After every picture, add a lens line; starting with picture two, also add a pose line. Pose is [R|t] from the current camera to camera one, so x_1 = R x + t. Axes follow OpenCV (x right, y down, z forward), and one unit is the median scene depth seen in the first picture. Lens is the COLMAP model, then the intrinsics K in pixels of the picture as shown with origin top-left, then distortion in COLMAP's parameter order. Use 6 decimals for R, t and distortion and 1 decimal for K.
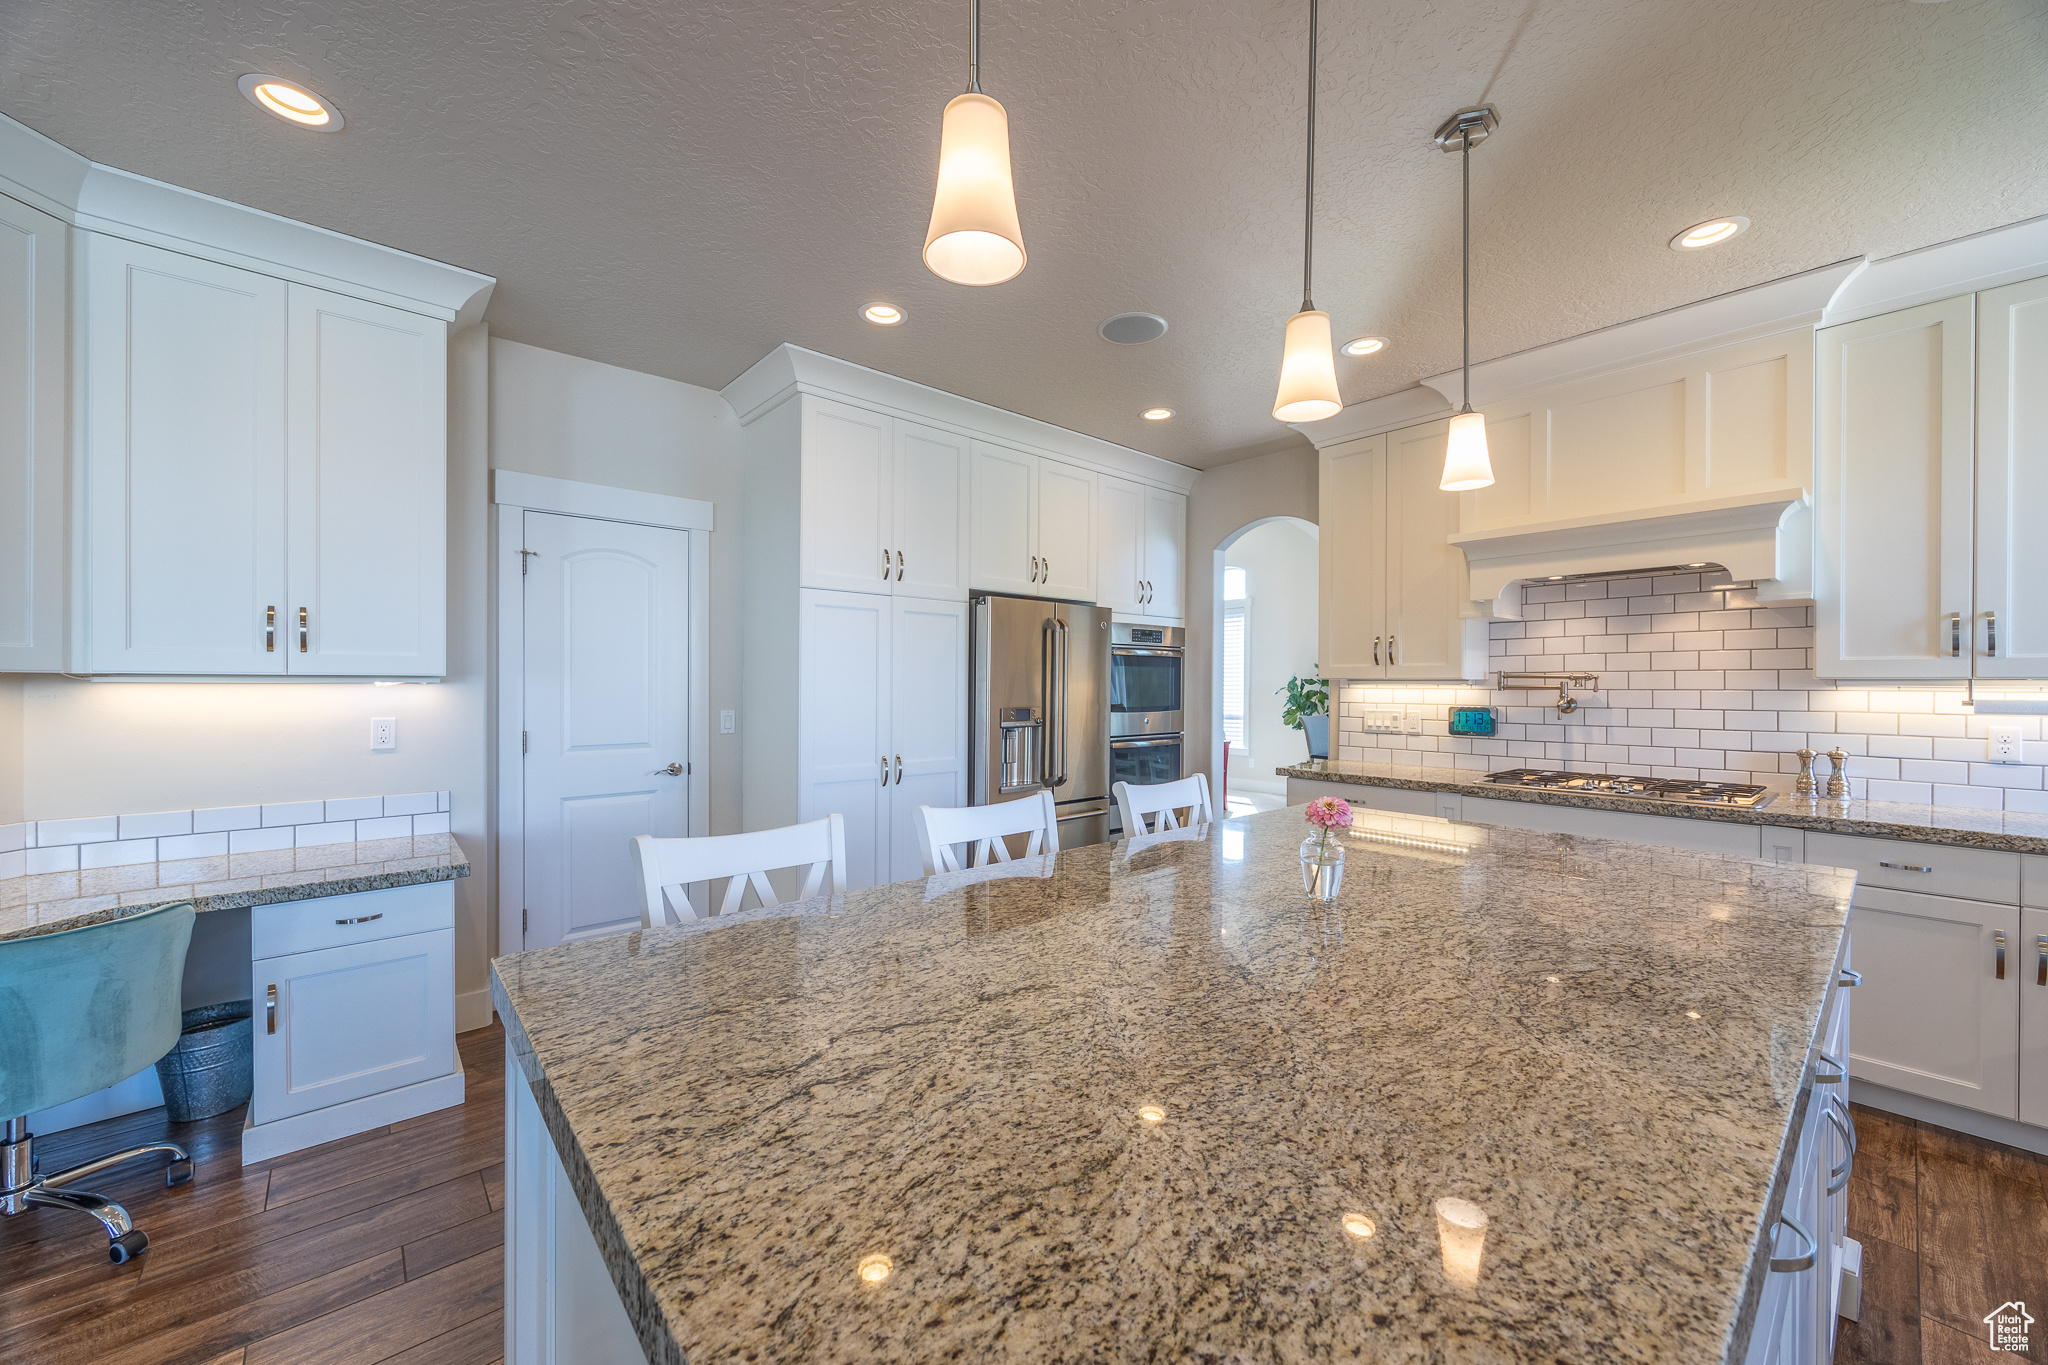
lens RADIAL K [[775.0, 0, 1033.3], [0, 775.0, 684.3], [0, 0, 1]] dist [-0.002076, -0.000110]
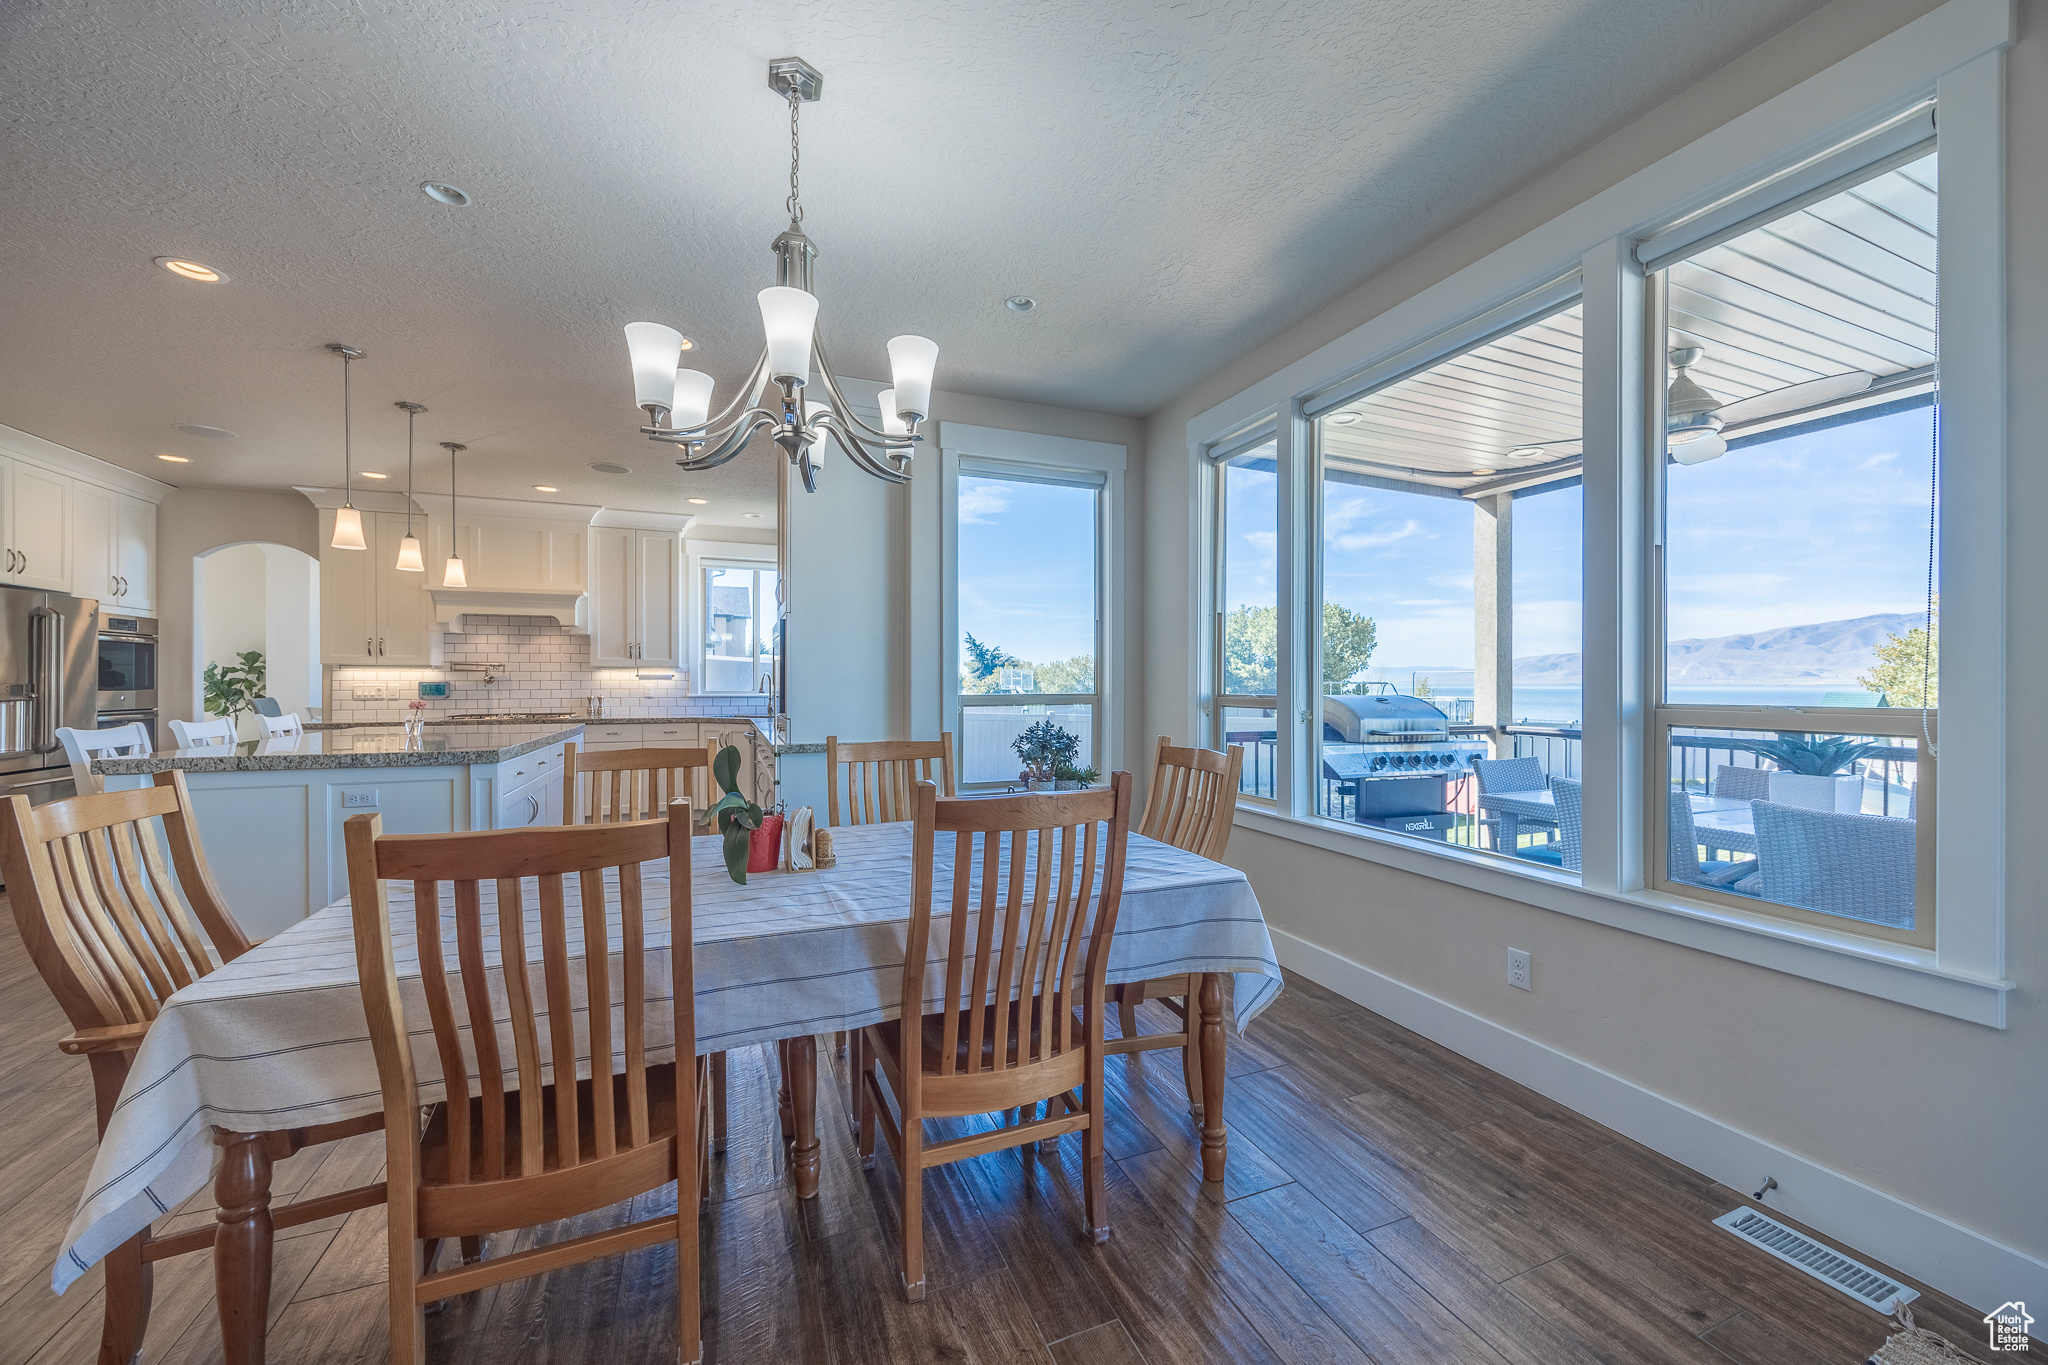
lens RADIAL K [[775.0, 0, 1033.0], [0, 775.0, 694.5], [0, 0, 1]] dist [-0.002076, -0.000110]
pose [[0.332597, -0.018024, 0.942897, -0.922449], [0.001006, 0.999824, 0.018758, 0.040079], [-0.943069, -0.005290, 0.332556, -1.248279]]
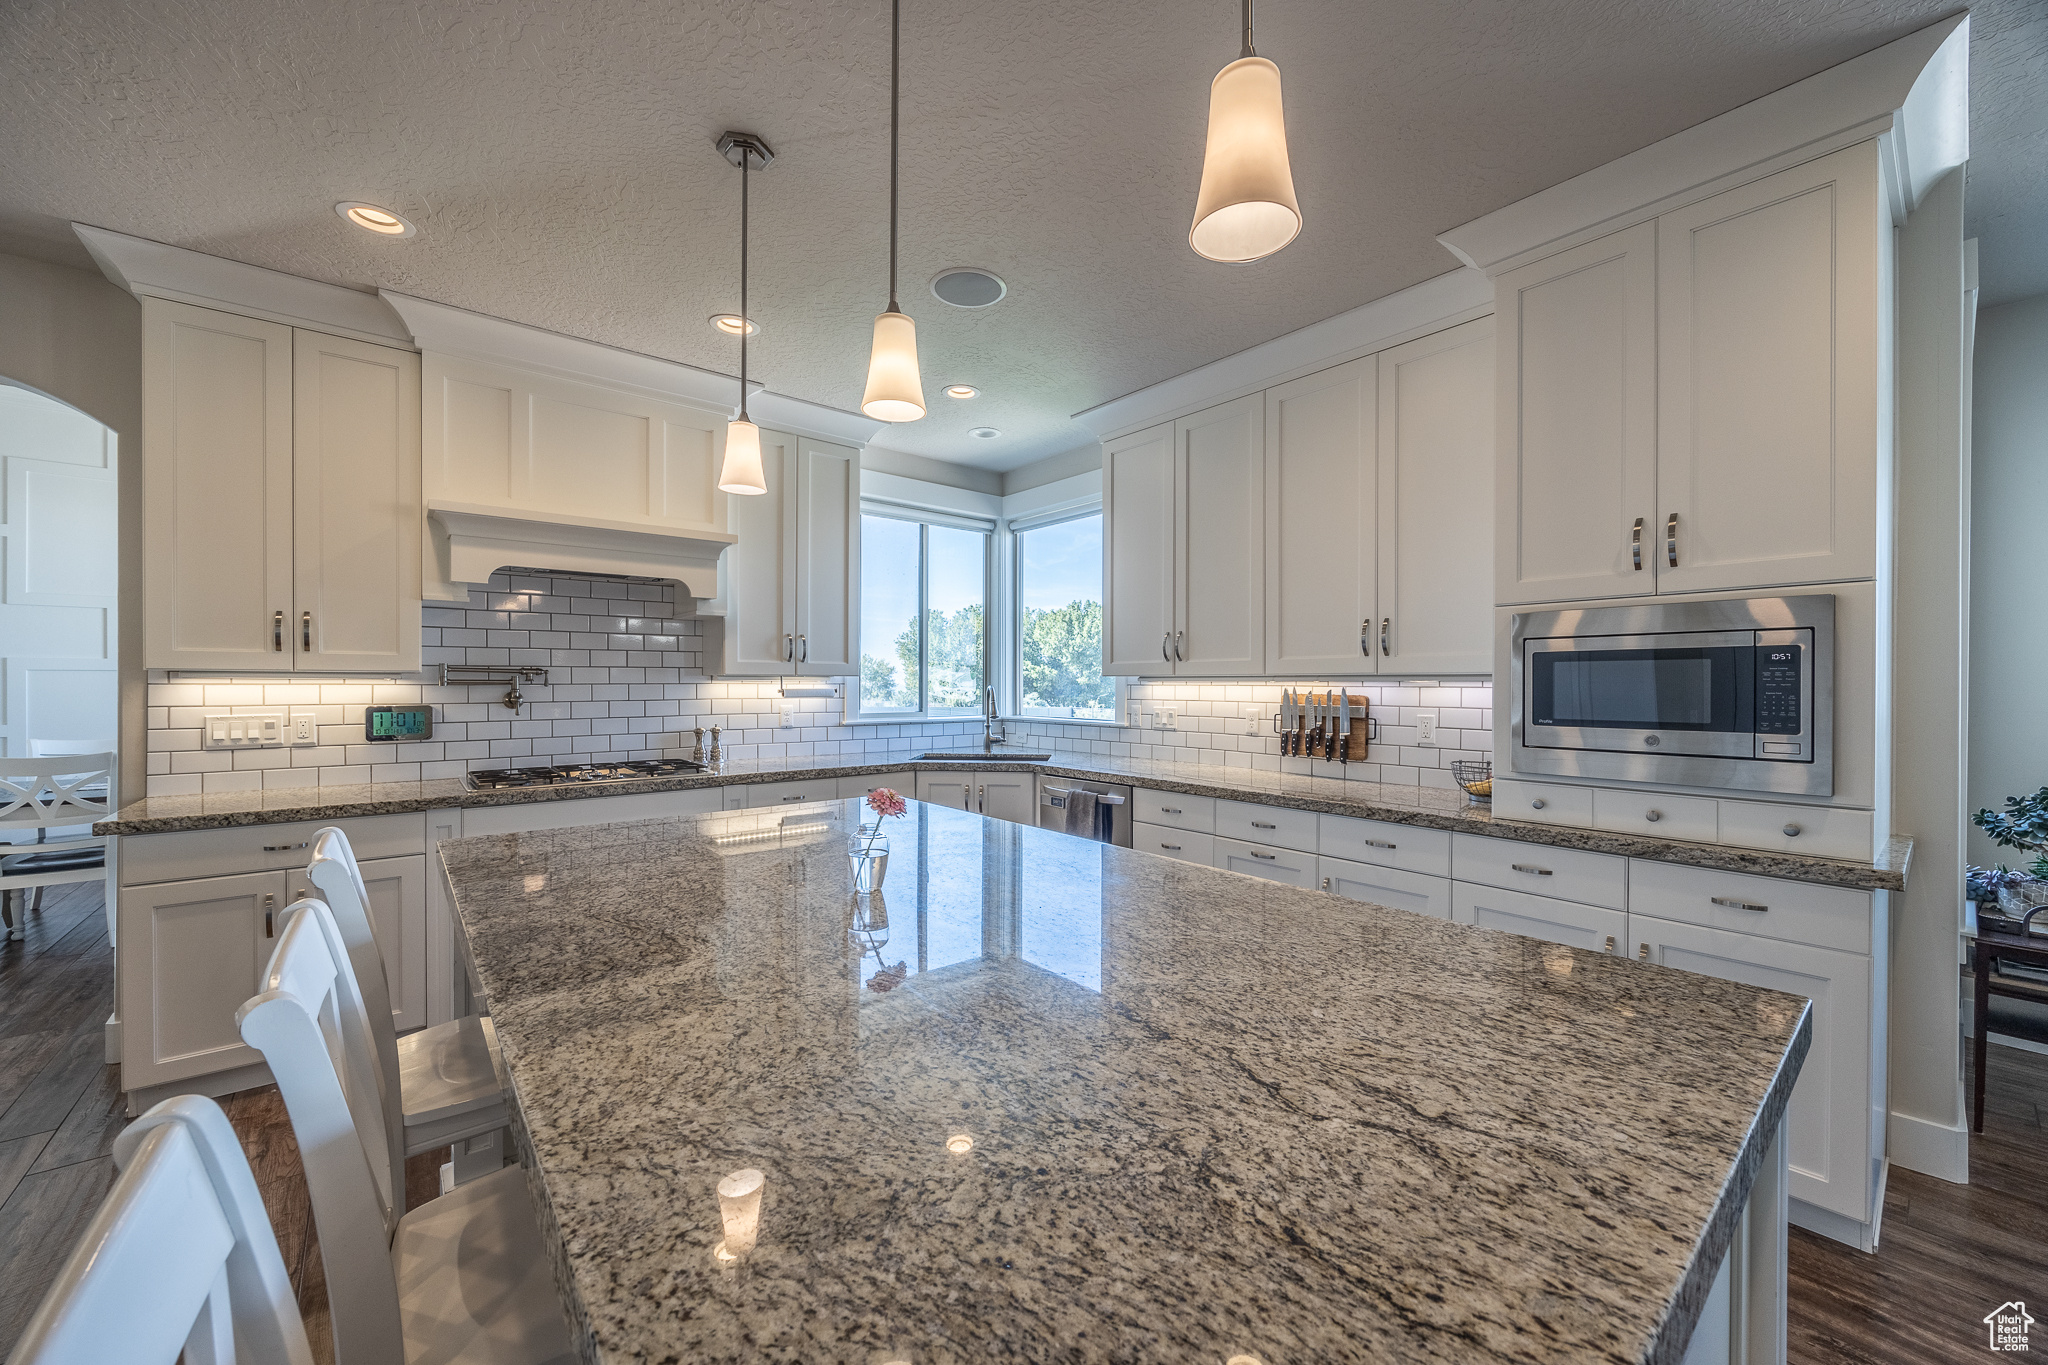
lens RADIAL K [[775.0, 0, 1034.3], [0, 775.0, 687.3], [0, 0, 1]] dist [-0.002076, -0.000110]
pose [[0.021959, -0.009627, 0.999713, -0.371947], [-0.002083, 0.999951, 0.009675, 0.000088], [-0.999757, -0.002295, 0.021938, 0.444803]]
